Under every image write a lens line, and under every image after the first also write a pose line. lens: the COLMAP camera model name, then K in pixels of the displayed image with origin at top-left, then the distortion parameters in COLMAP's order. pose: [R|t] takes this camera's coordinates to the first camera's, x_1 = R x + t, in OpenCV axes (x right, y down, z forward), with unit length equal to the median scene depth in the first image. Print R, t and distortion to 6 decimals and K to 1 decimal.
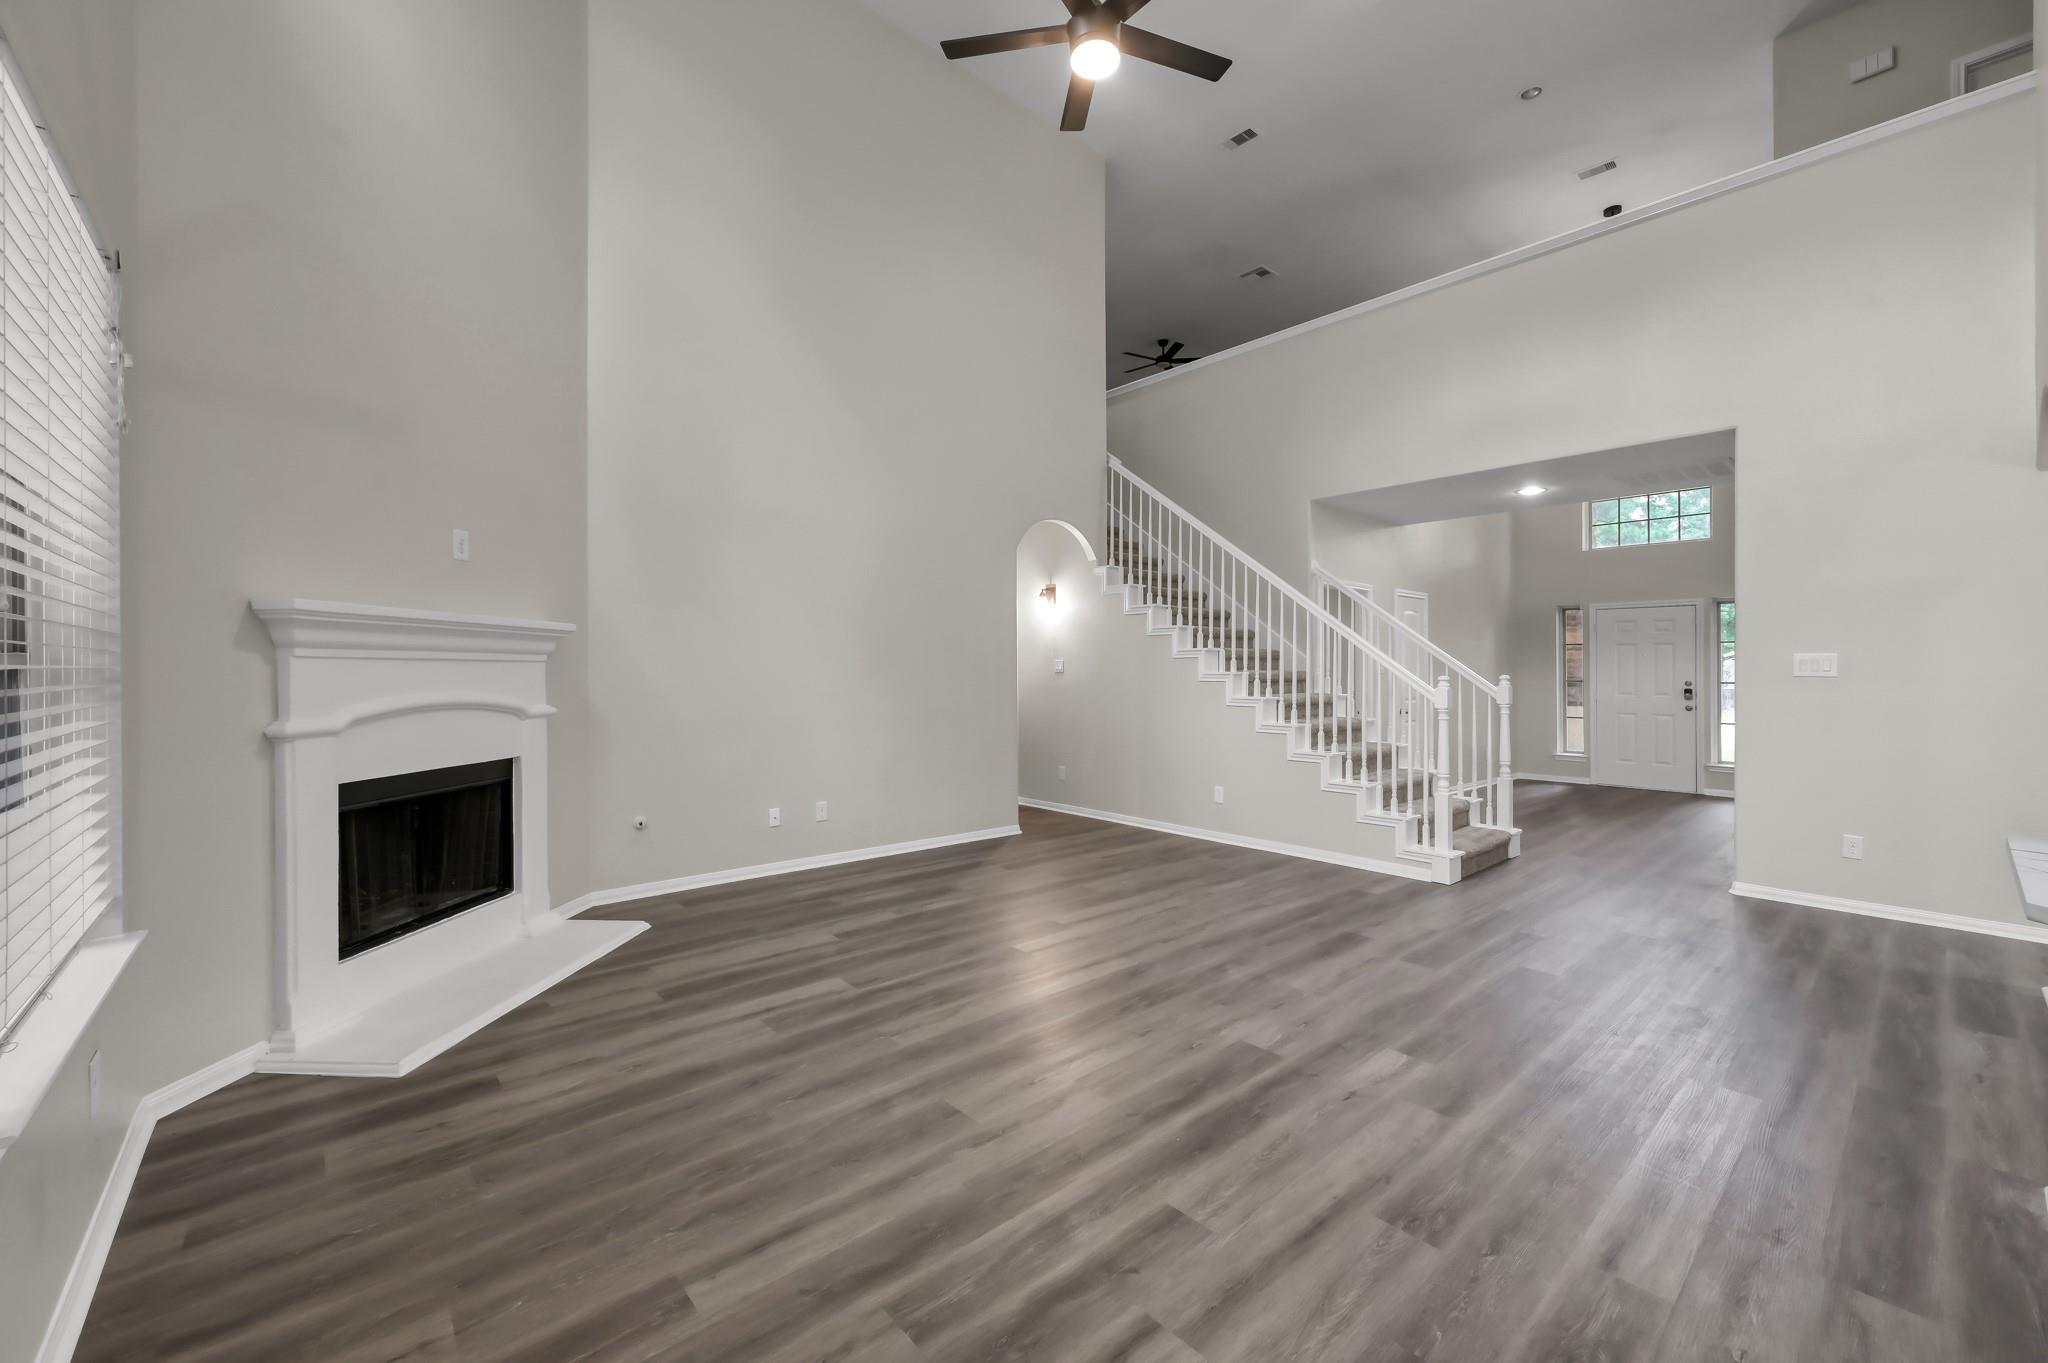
lens RADIAL K [[813.0, 0, 1026.3], [0, 813.0, 676.2], [0, 0, 1]] dist [0.001099, 0.000167]
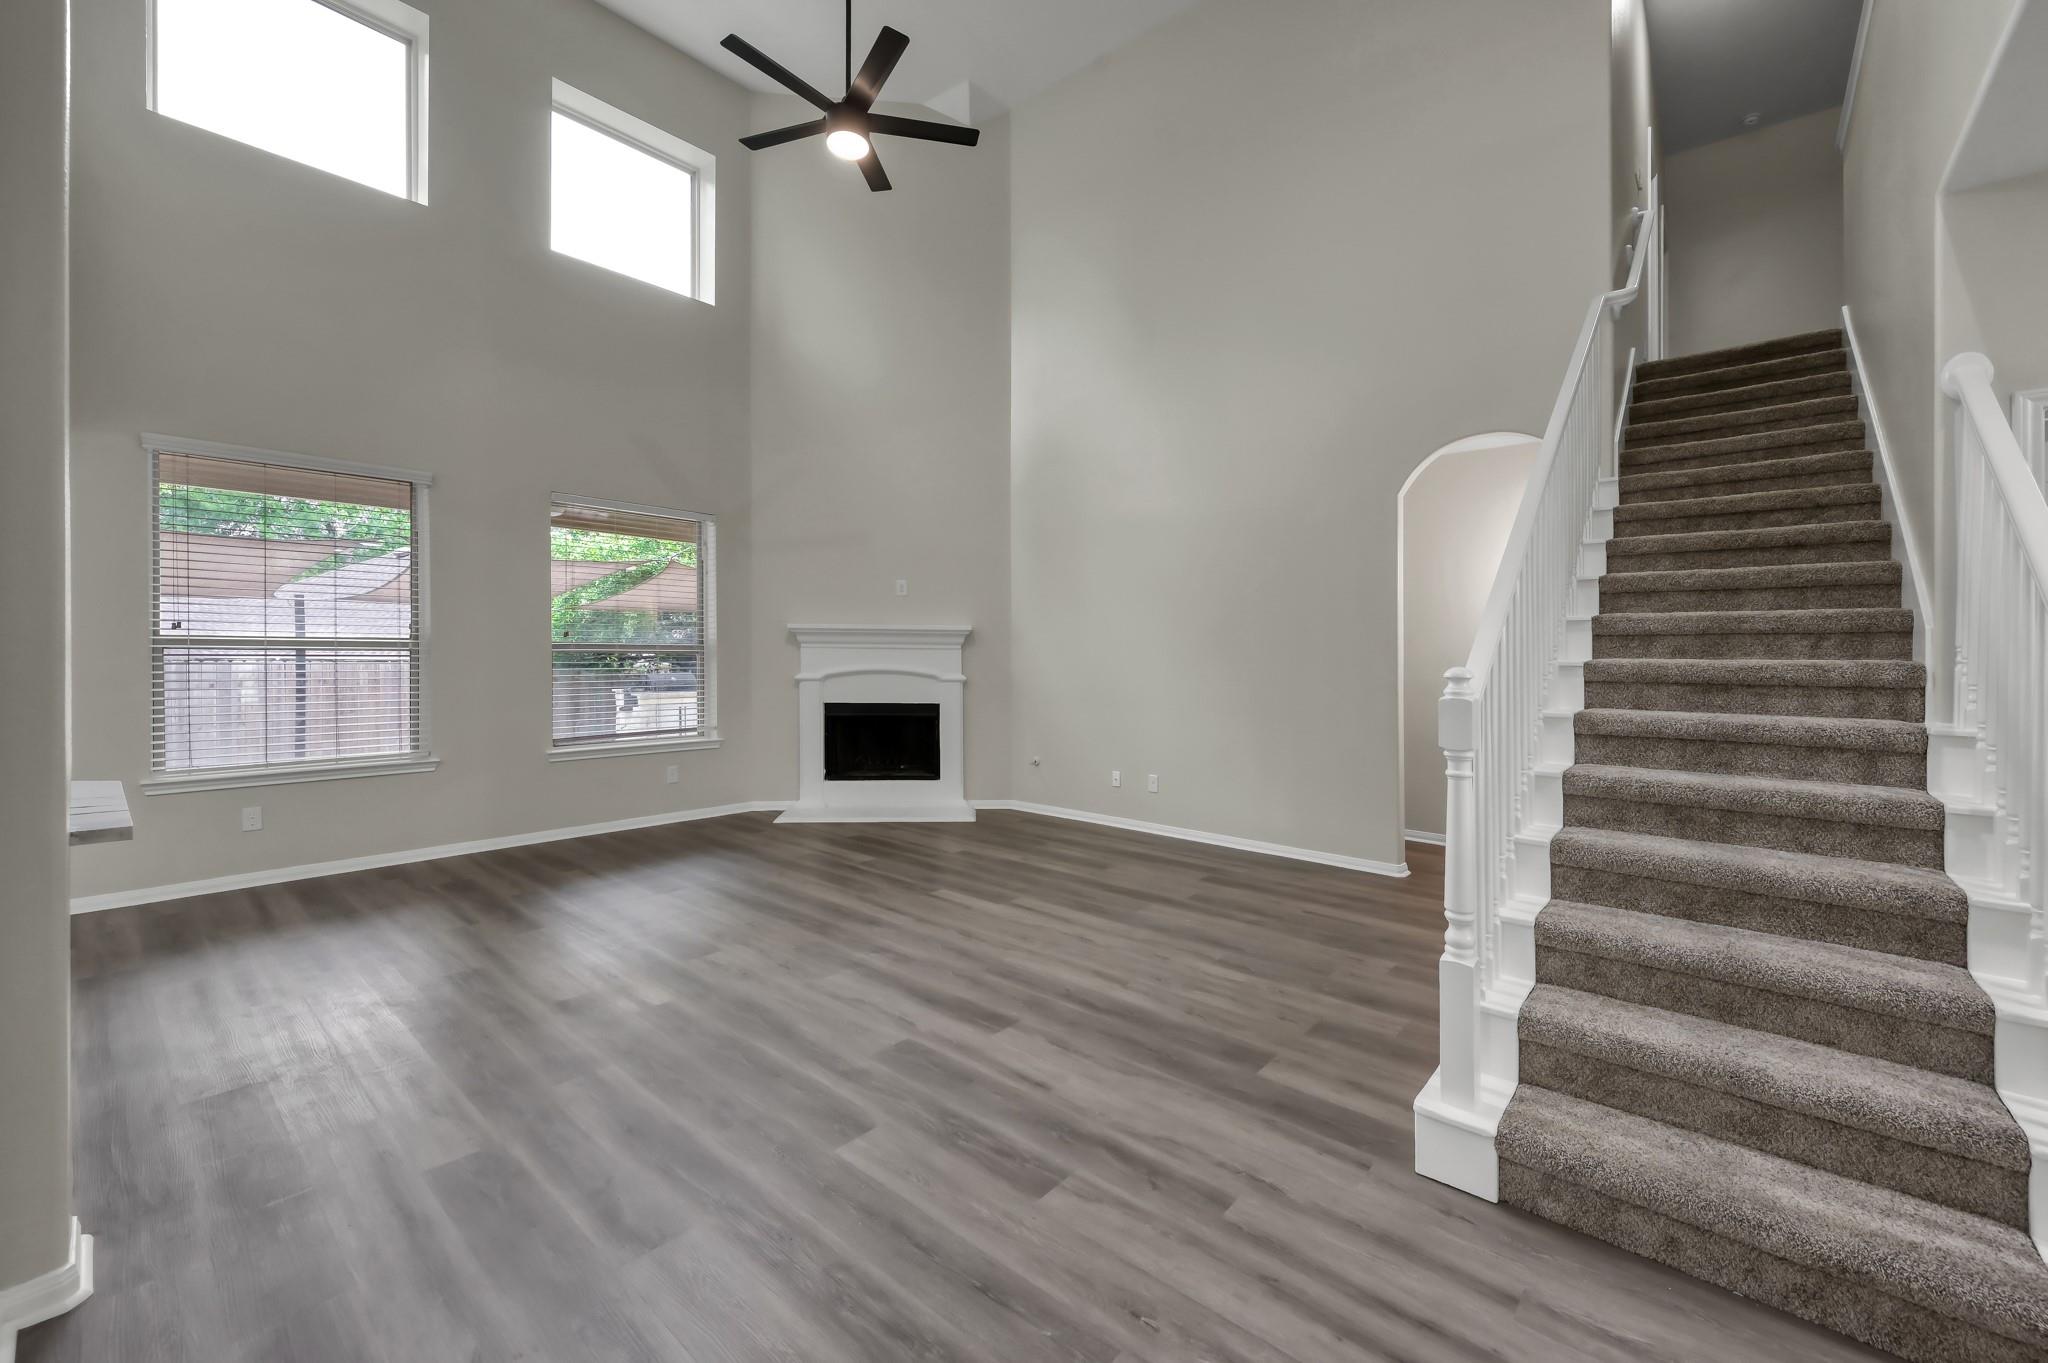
lens RADIAL K [[813.0, 0, 1033.7], [0, 813.0, 692.7], [0, 0, 1]] dist [0.001099, 0.000167]
pose [[0.143041, 0.045520, -0.988669, 1.138116], [-0.014495, 0.998931, 0.043895, -0.003655], [0.989611, 0.008052, 0.143548, 0.952874]]
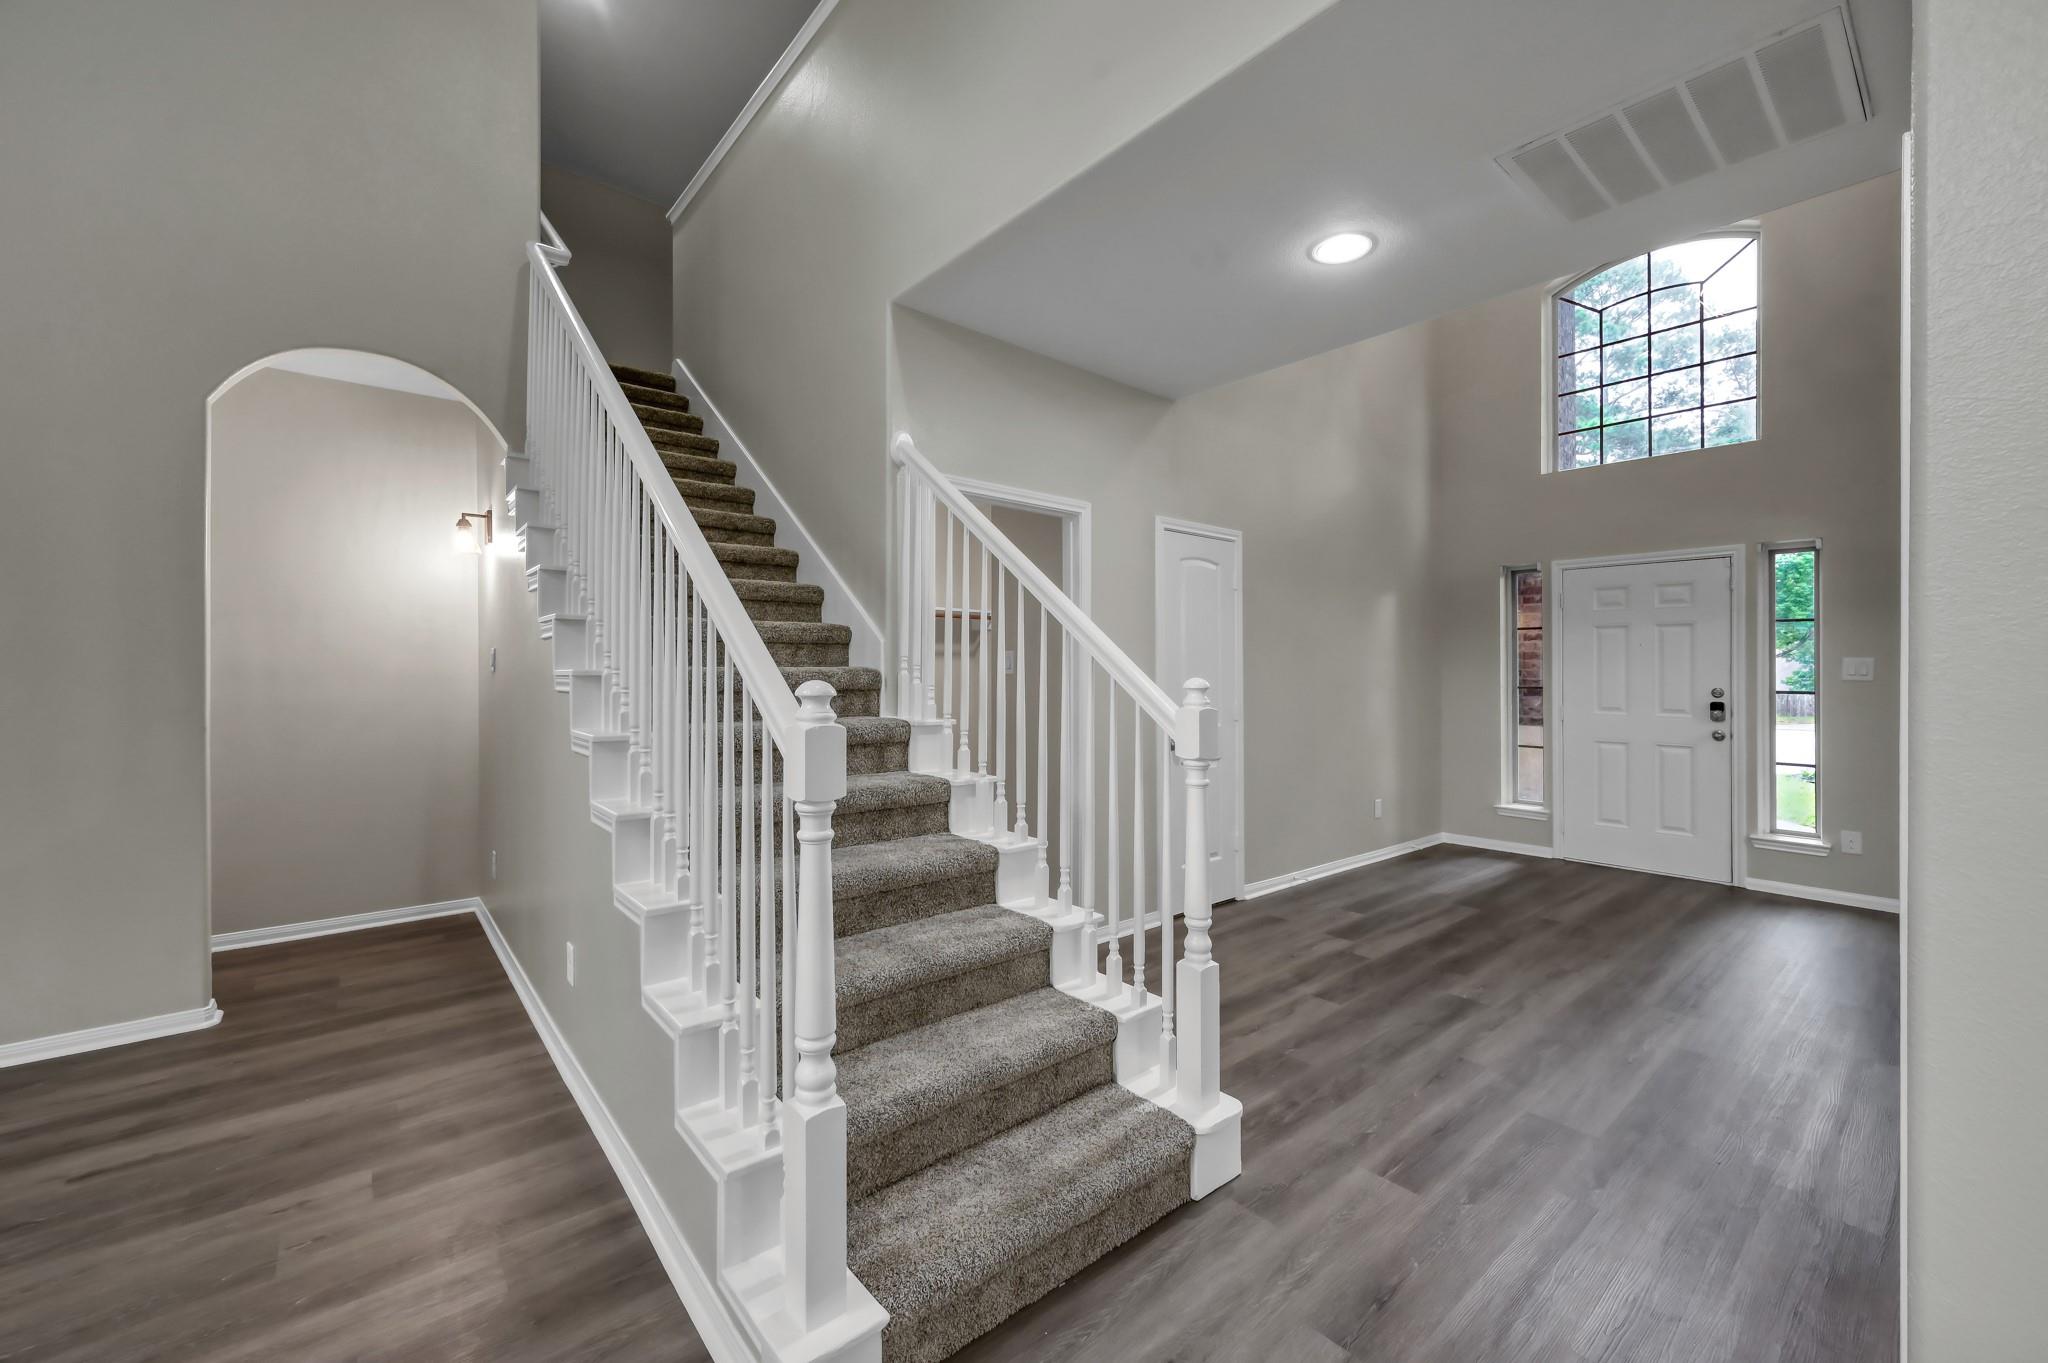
lens RADIAL K [[813.0, 0, 1032.1], [0, 813.0, 675.8], [0, 0, 1]] dist [0.001099, 0.000167]
pose [[0.999836, 0.002075, -0.017992, 0.770236], [-0.002114, 0.999995, -0.002166, -0.001312], [0.017988, 0.002204, 0.999836, 0.943402]]
